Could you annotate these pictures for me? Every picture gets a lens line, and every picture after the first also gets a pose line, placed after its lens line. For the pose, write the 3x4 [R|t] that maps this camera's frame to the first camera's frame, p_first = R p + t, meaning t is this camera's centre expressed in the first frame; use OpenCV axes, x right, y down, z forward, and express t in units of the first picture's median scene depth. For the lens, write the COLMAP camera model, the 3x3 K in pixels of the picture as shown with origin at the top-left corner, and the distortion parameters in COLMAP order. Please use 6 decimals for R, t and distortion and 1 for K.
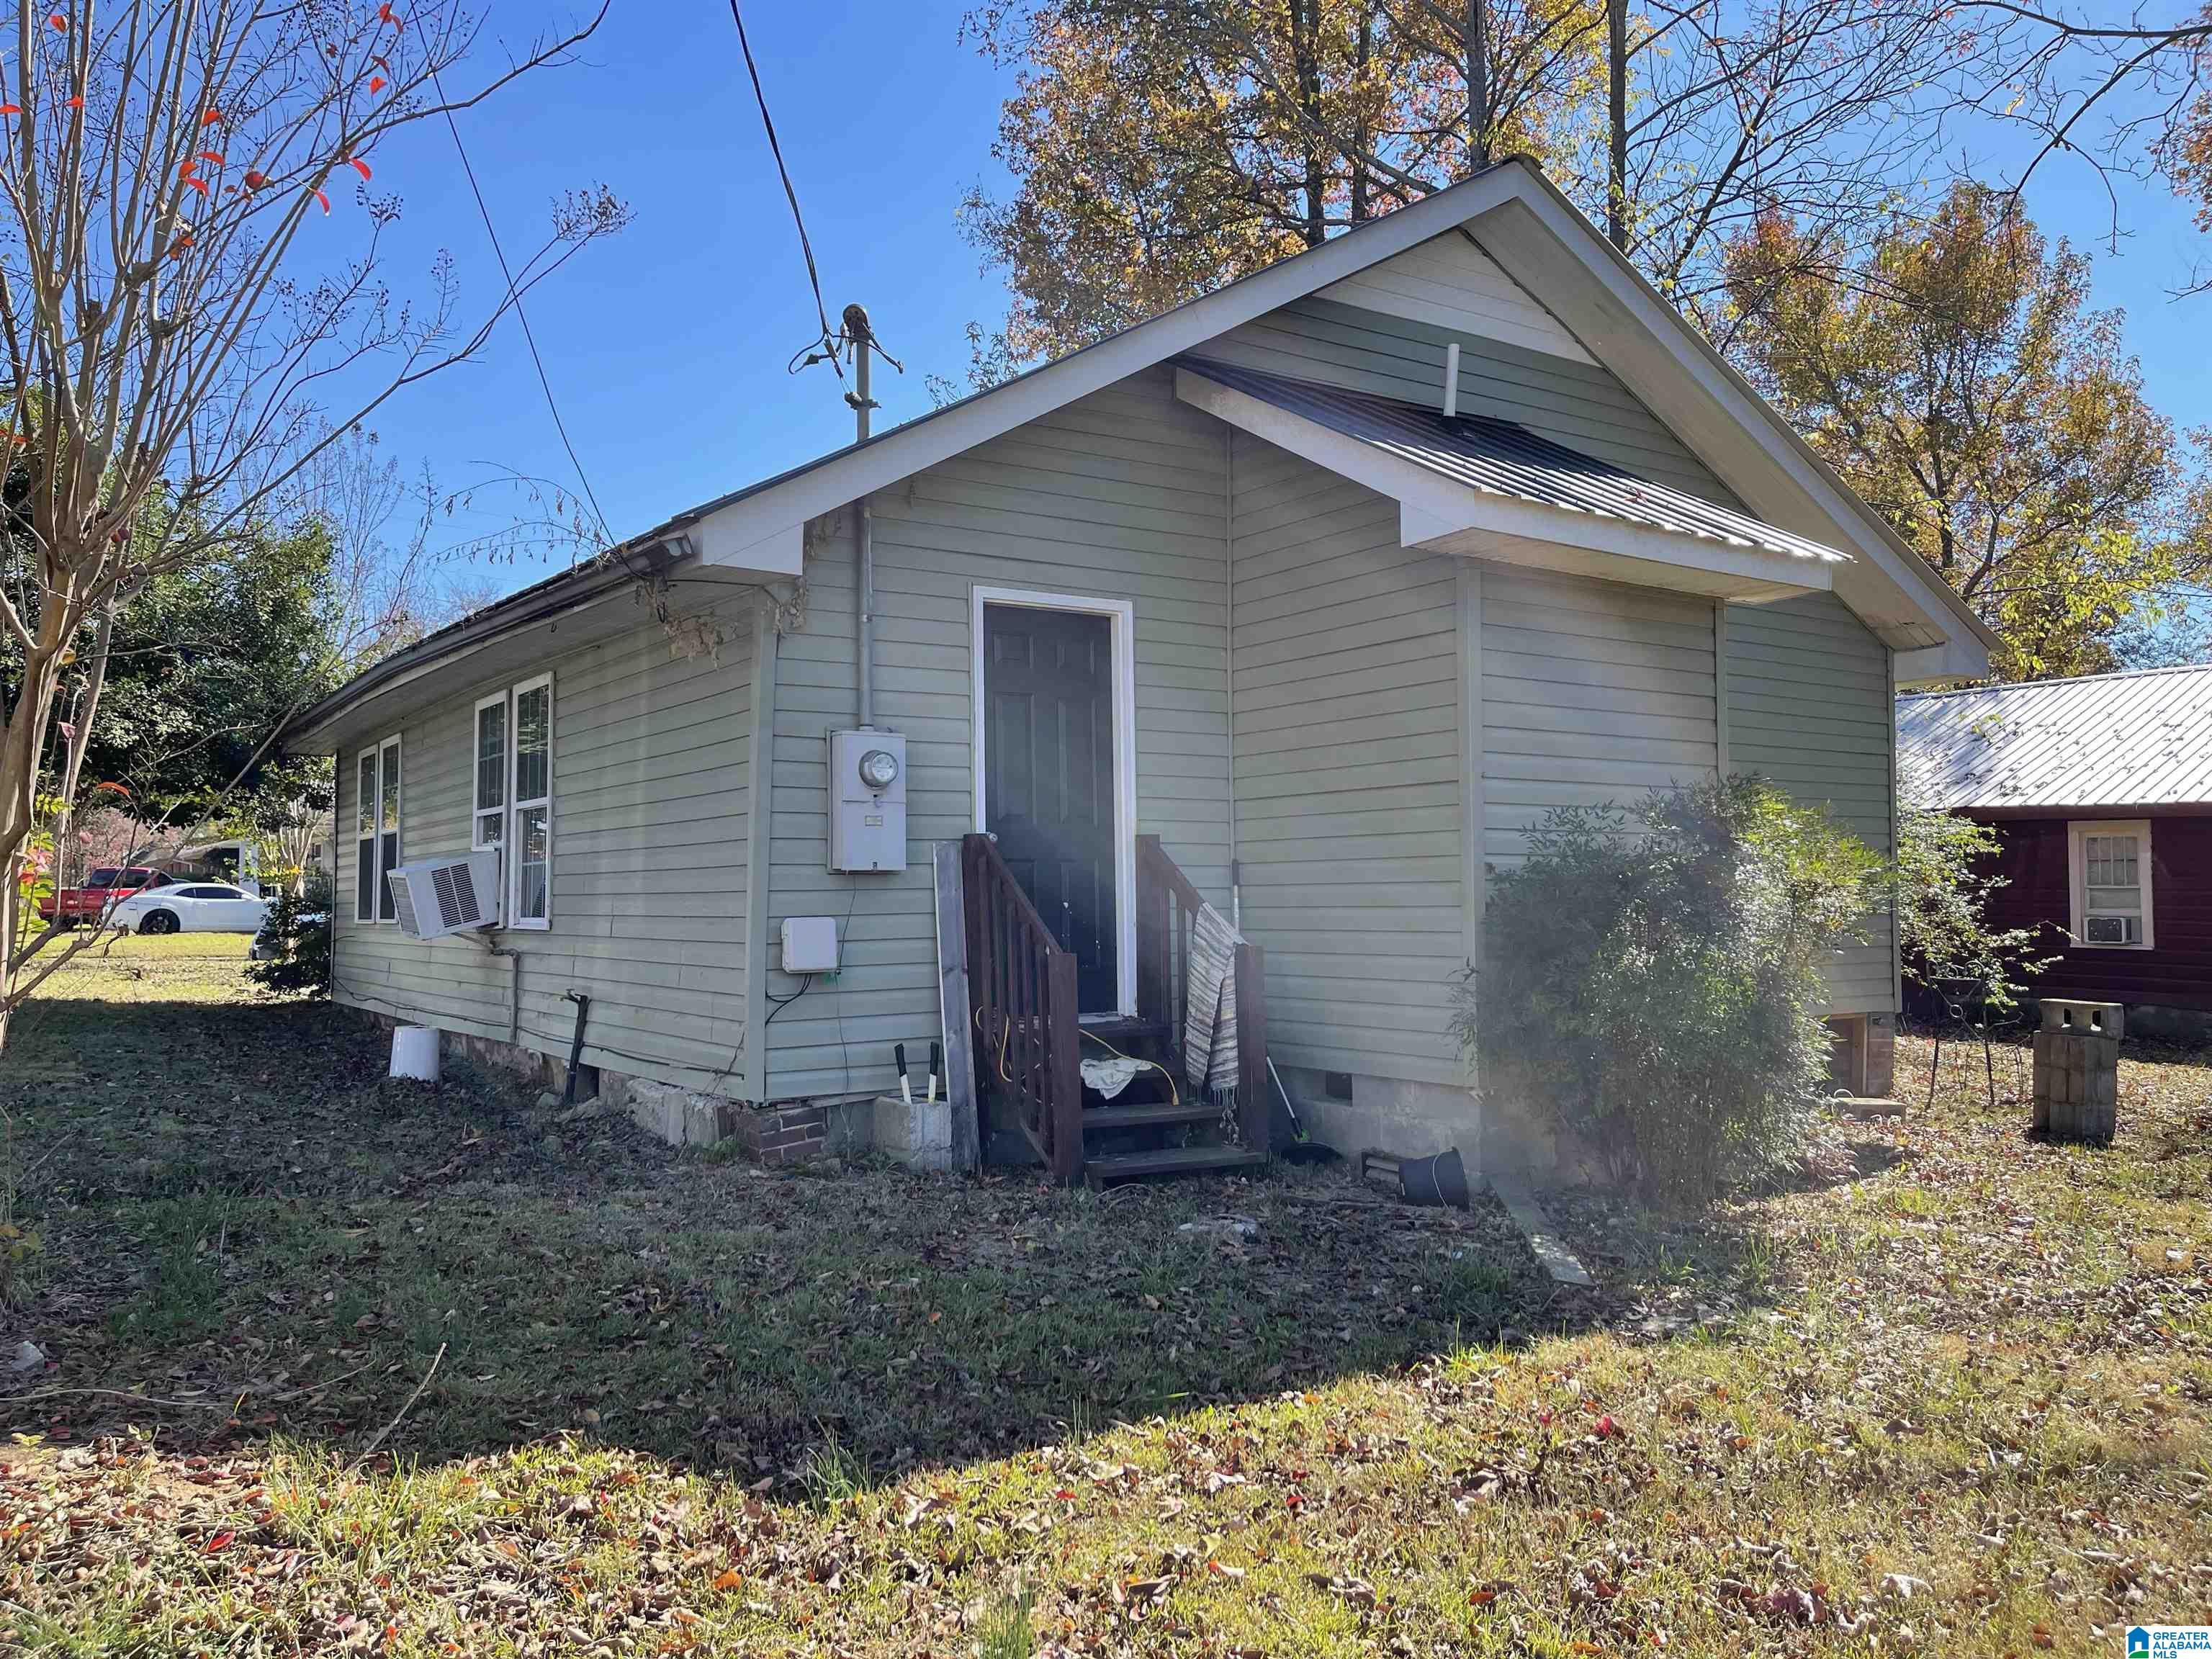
lens RADIAL K [[1669.1, 0, 1092.7], [0, 1669.1, 825.3], [0, 0, 1]] dist [0.070882, -0.097257]
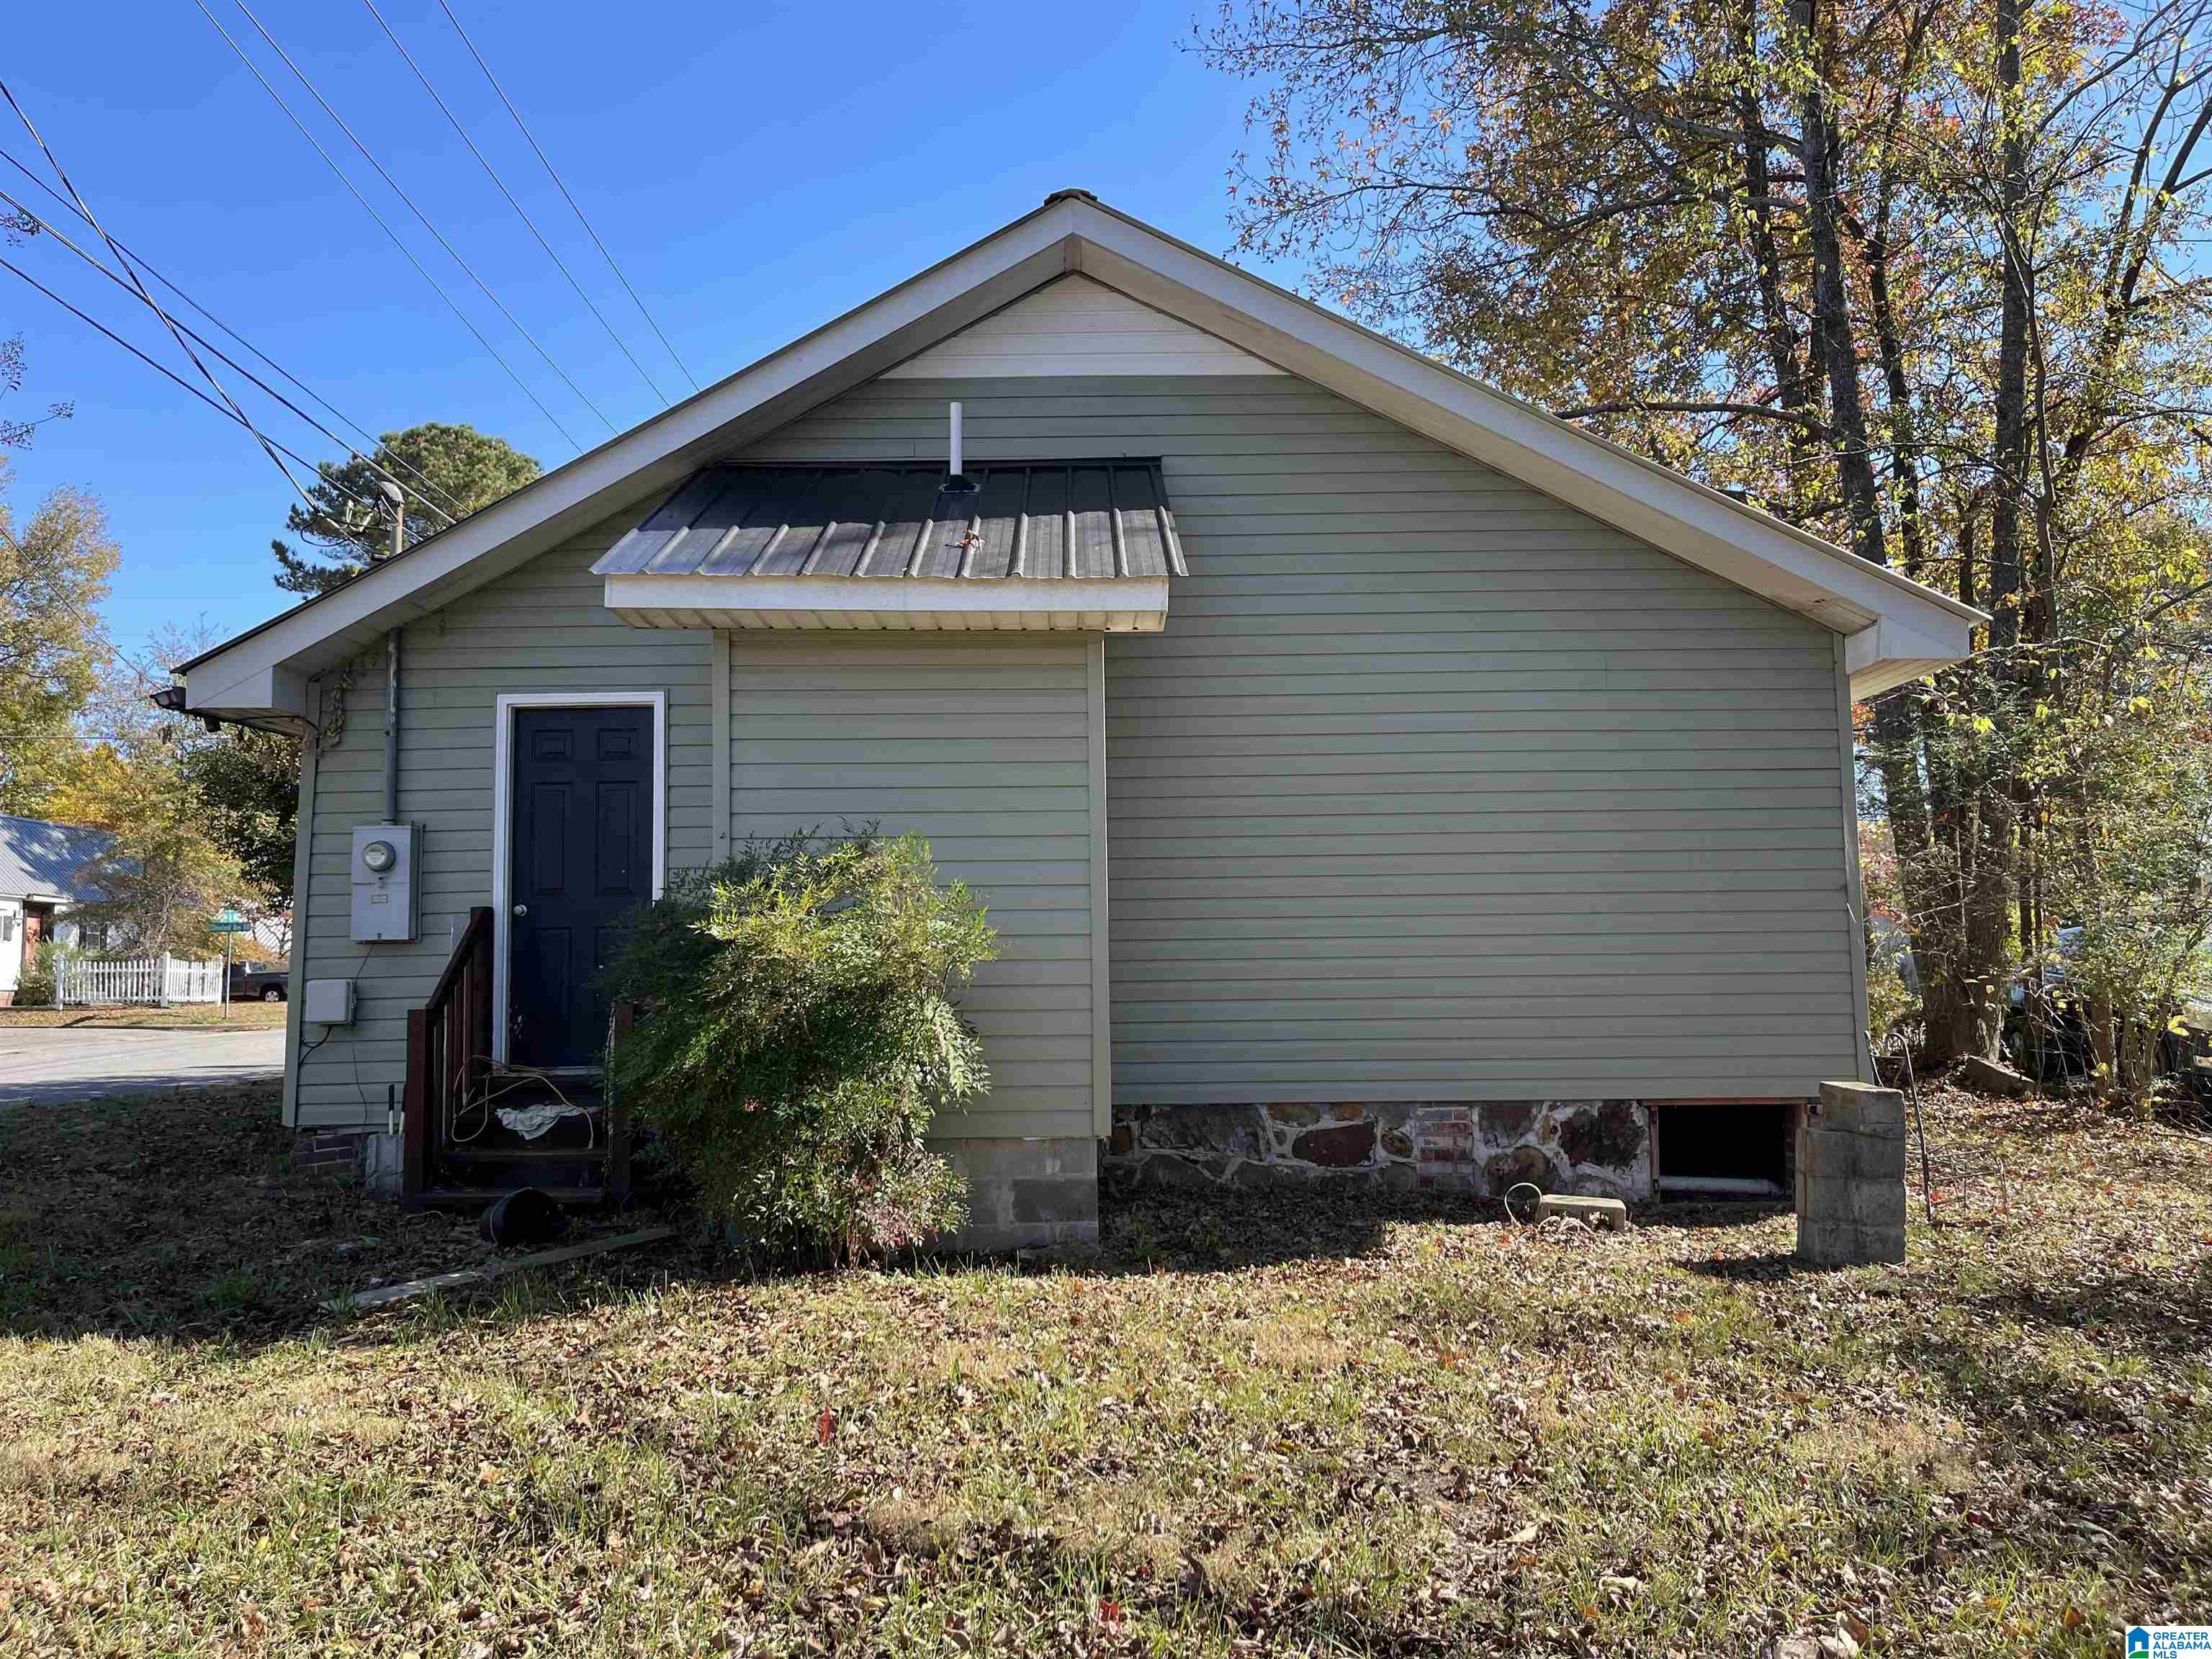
lens RADIAL K [[1669.1, 0, 1092.7], [0, 1669.1, 825.3], [0, 0, 1]] dist [0.070882, -0.097257]
pose [[0.836190, -0.053090, -0.545864, 0.916772], [0.028829, 0.998183, -0.052920, 0.022520], [0.547681, 0.028514, 0.836201, 0.245567]]
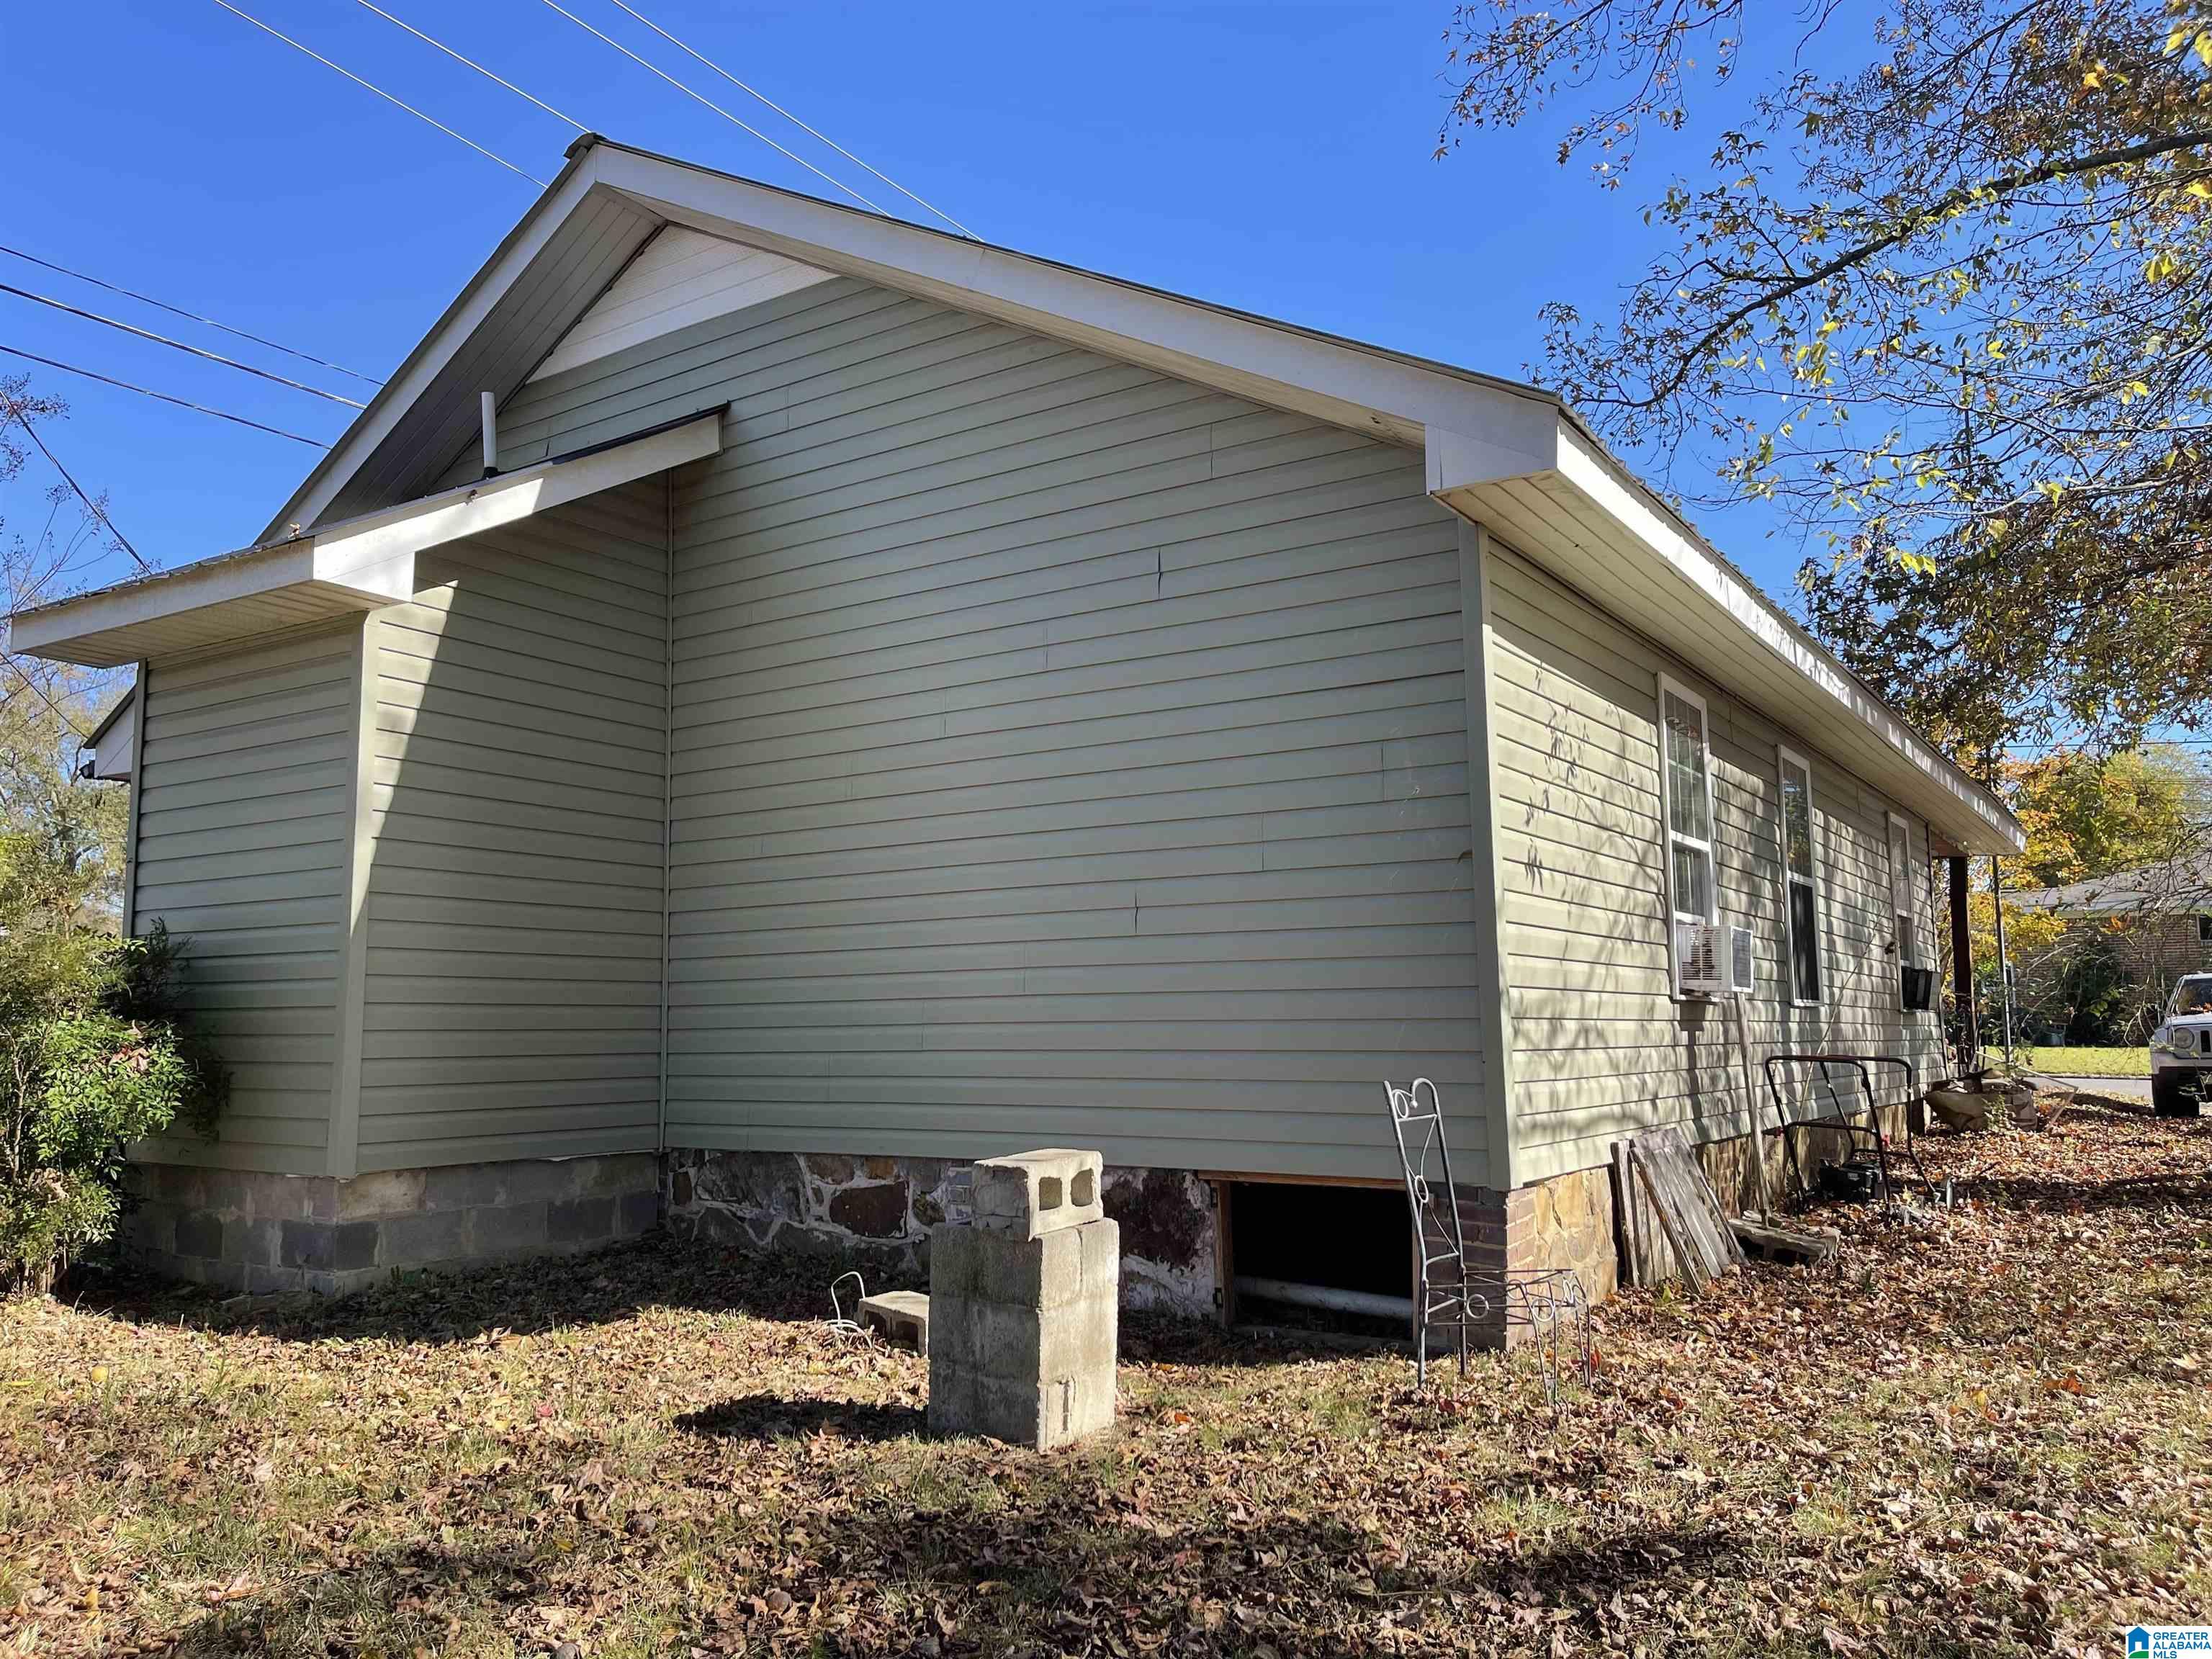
lens RADIAL K [[1669.1, 0, 1092.7], [0, 1669.1, 825.3], [0, 0, 1]] dist [0.070882, -0.097257]
pose [[0.380078, -0.107607, -0.918674, 1.337537], [0.042547, 0.994192, -0.098850, 0.072138], [0.923976, -0.001516, 0.382449, 1.070271]]
